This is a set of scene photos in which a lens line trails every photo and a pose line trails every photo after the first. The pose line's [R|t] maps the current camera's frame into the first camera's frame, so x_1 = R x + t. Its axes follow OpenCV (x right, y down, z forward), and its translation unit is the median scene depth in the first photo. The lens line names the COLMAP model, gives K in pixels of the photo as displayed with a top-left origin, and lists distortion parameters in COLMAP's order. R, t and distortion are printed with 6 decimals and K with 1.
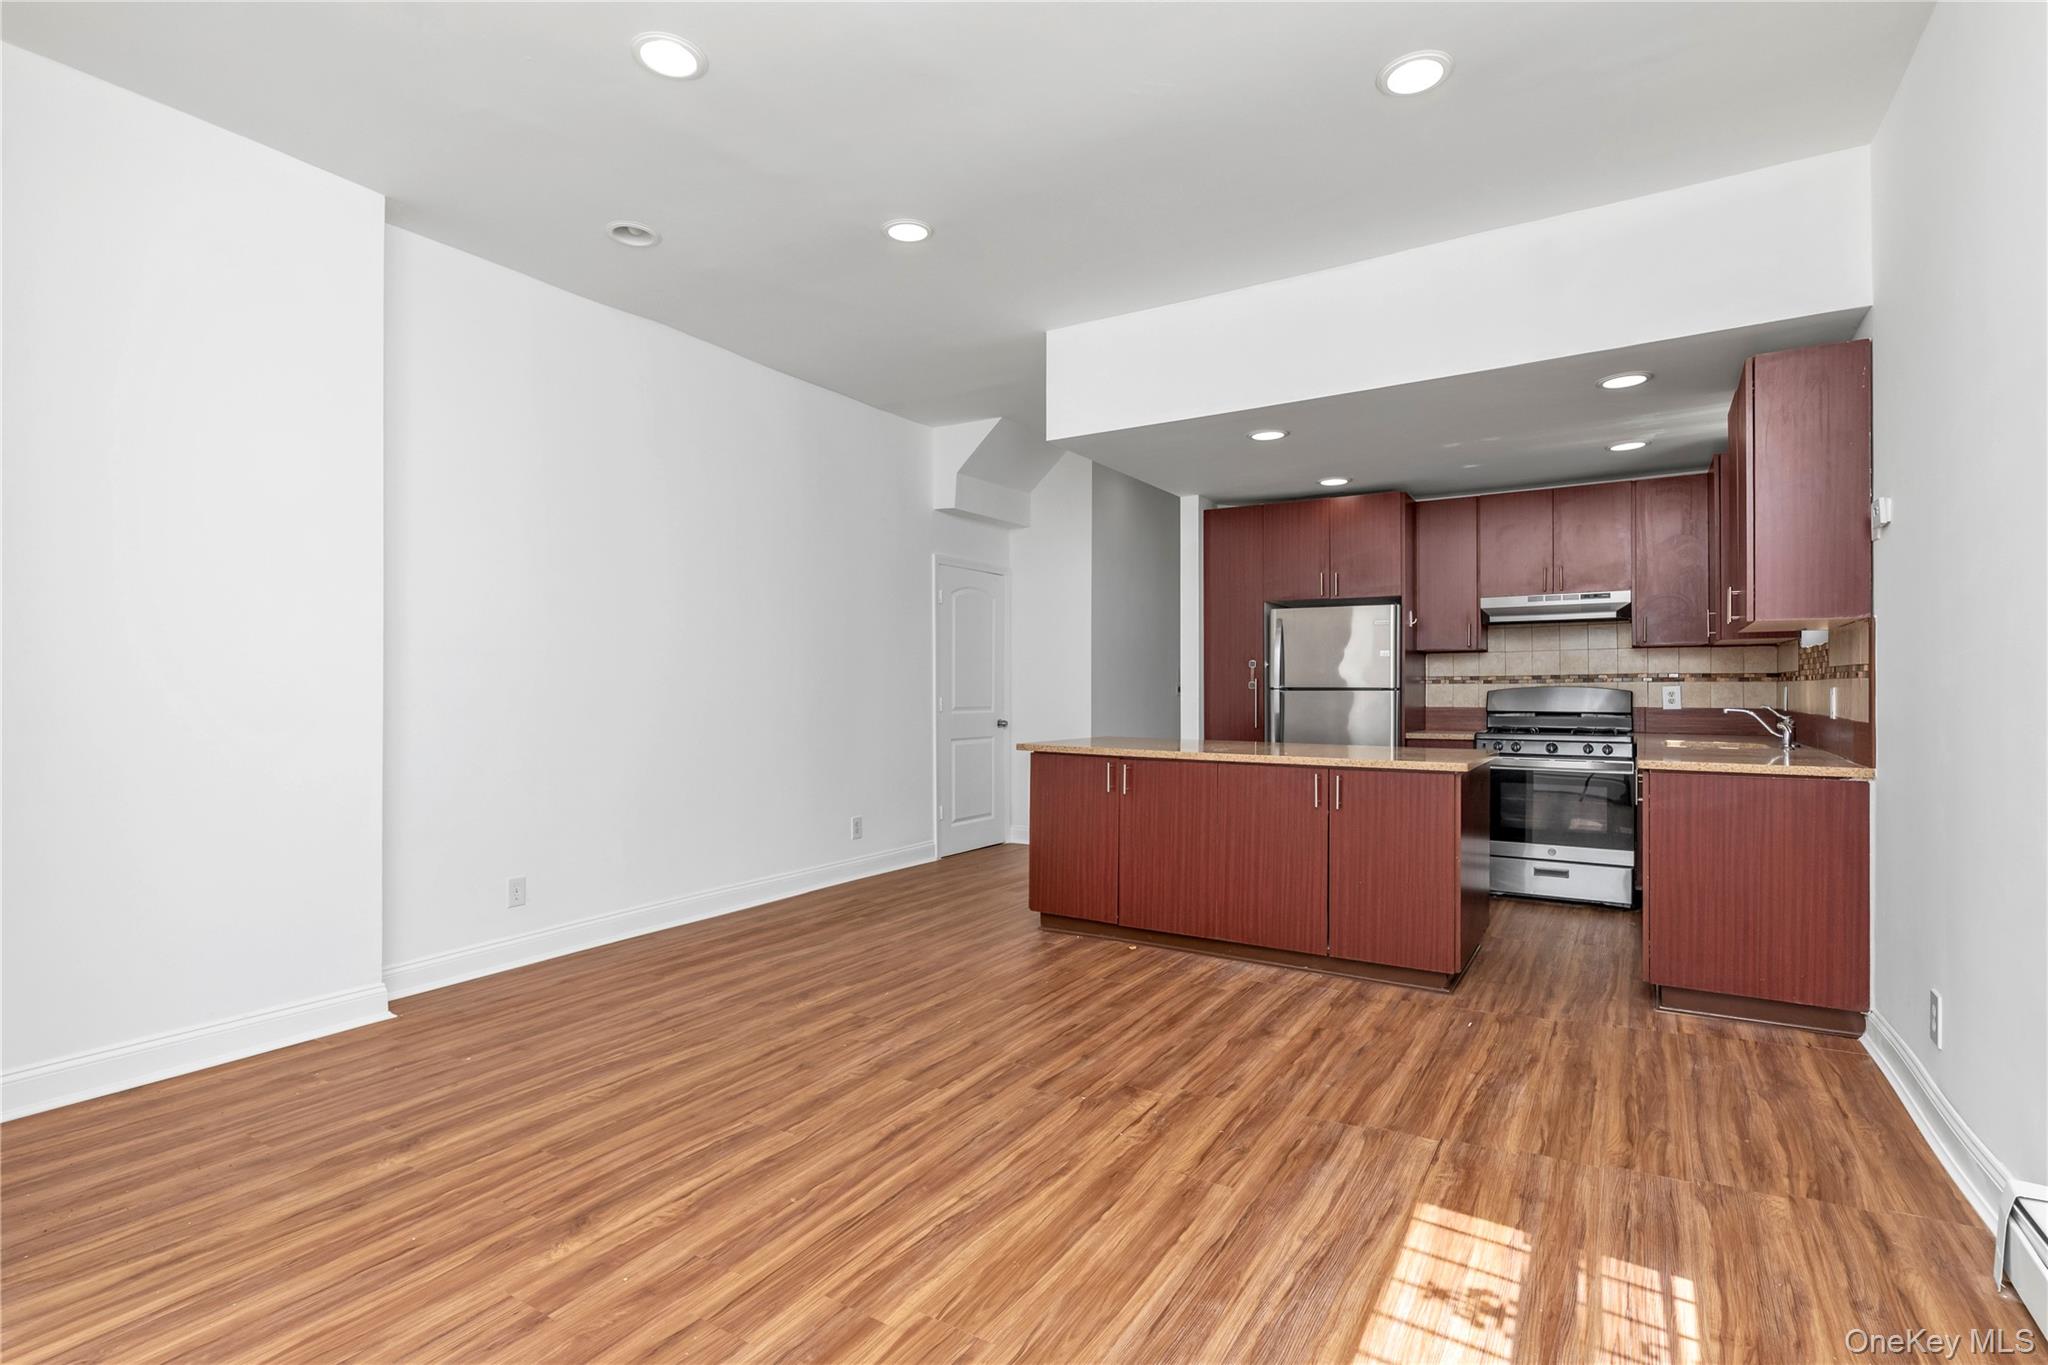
lens RADIAL K [[992.7, 0, 1015.5], [0, 992.7, 683.7], [0, 0, 1]] dist [0.000911, -0.000427]
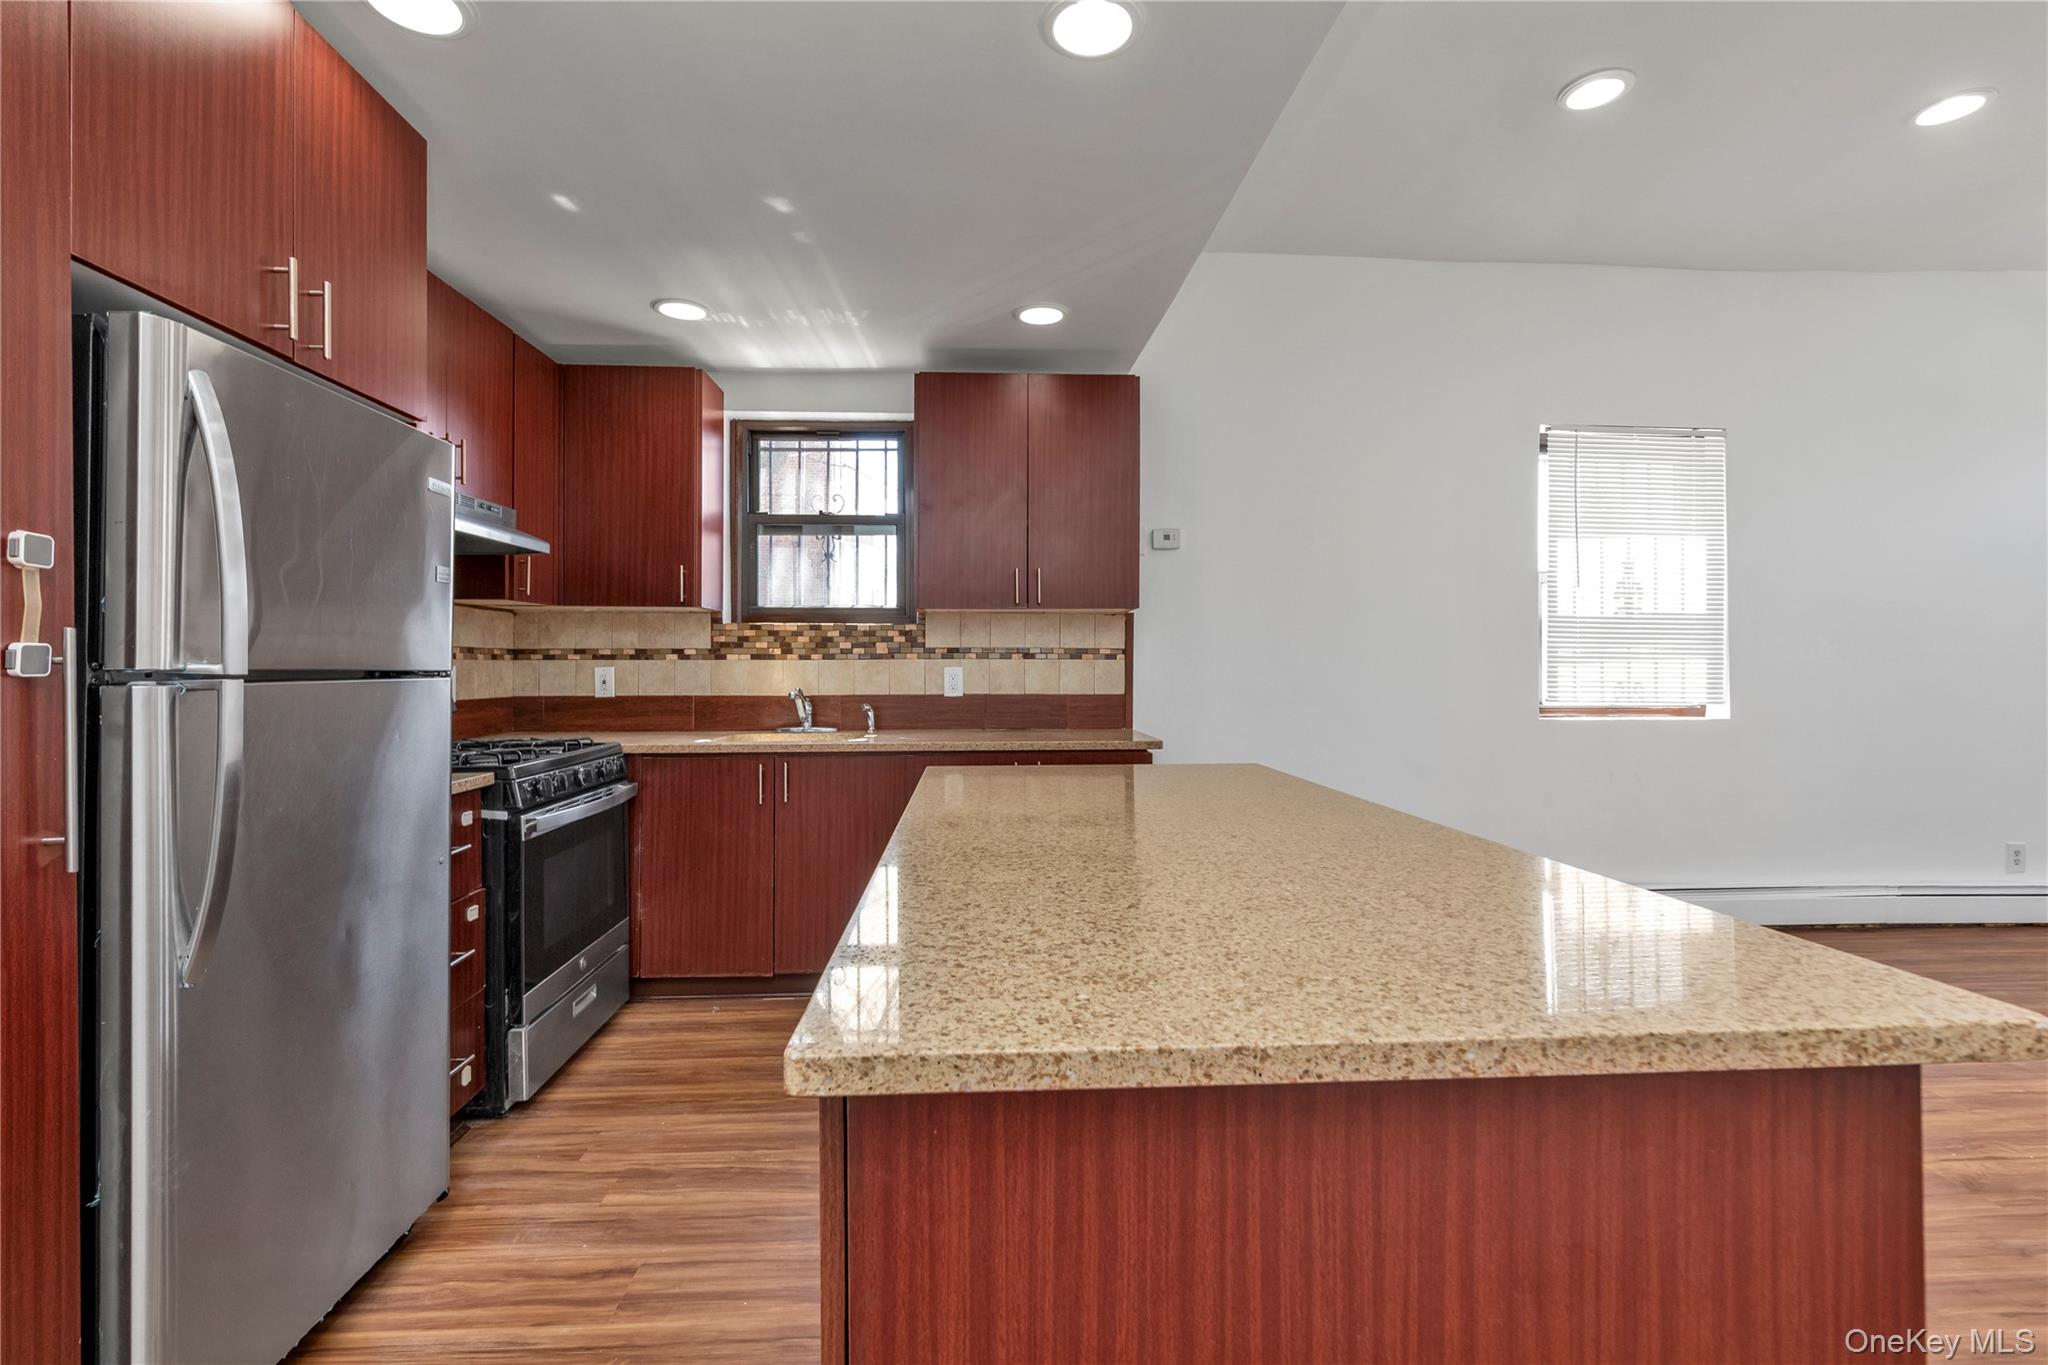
lens RADIAL K [[910.3, 0, 1024.1], [0, 910.3, 662.8], [0, 0, 1]] dist [-0.000511, -0.000249]
pose [[-0.578147, 0.004280, 0.815921, -0.035273], [-0.001422, 0.999979, -0.006253, 0.005984], [-0.815931, -0.004775, -0.578129, 1.875146]]
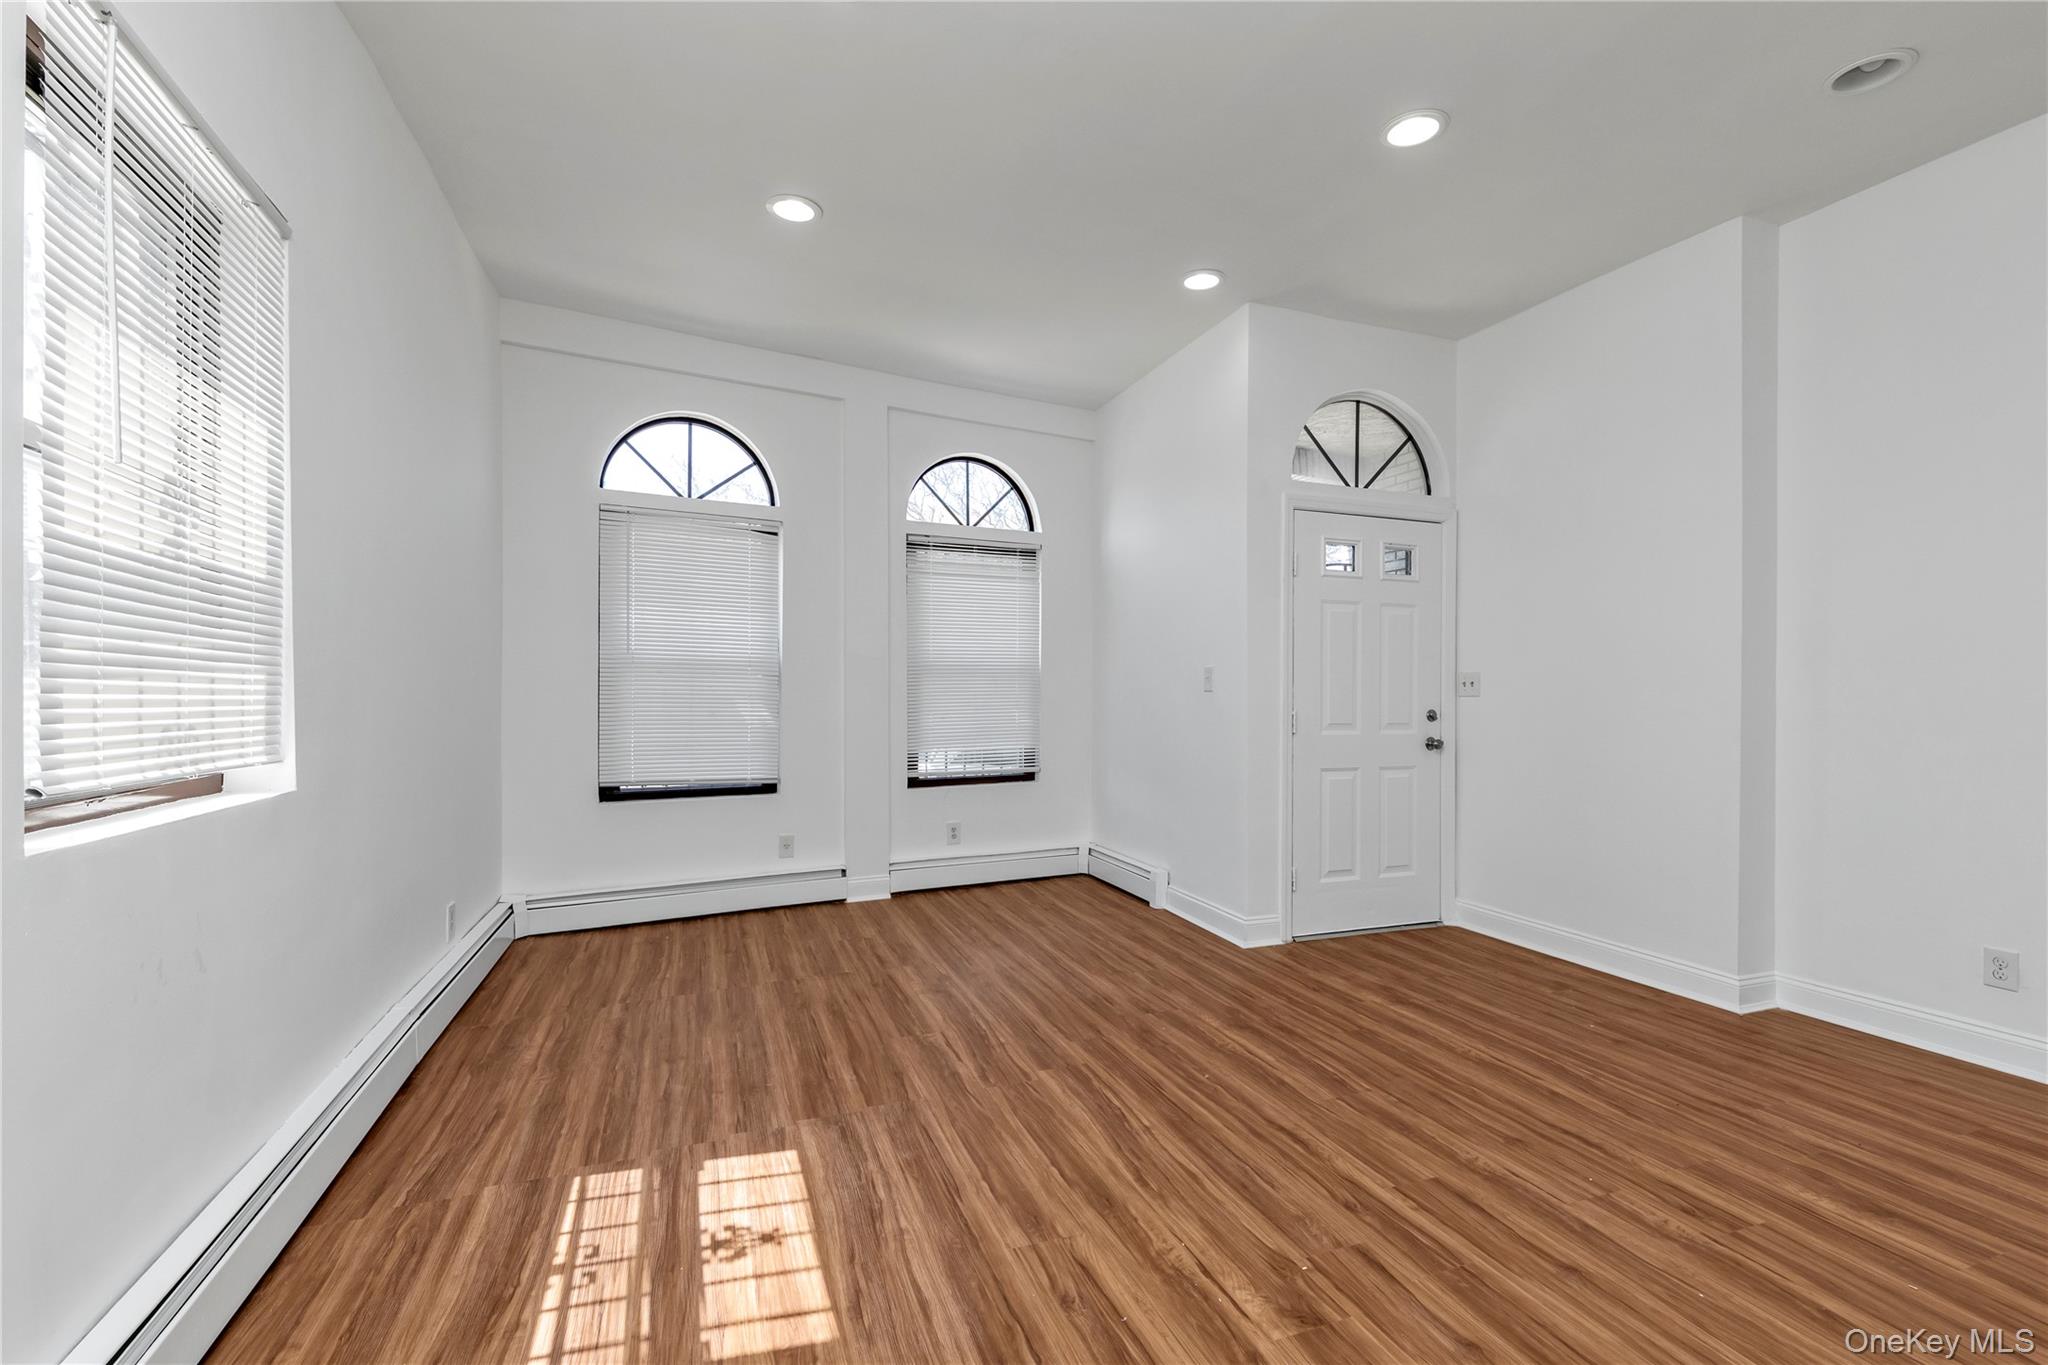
lens RADIAL K [[886.7, 0, 1023.3], [0, 886.7, 689.7], [0, 0, 1]] dist [-0.000573, -0.000393]
pose [[-0.612005, -0.001196, -0.790853, 0.633978], [-0.000637, 0.999999, -0.001020, 0.002840], [0.790854, -0.000120, -0.612005, 1.121360]]
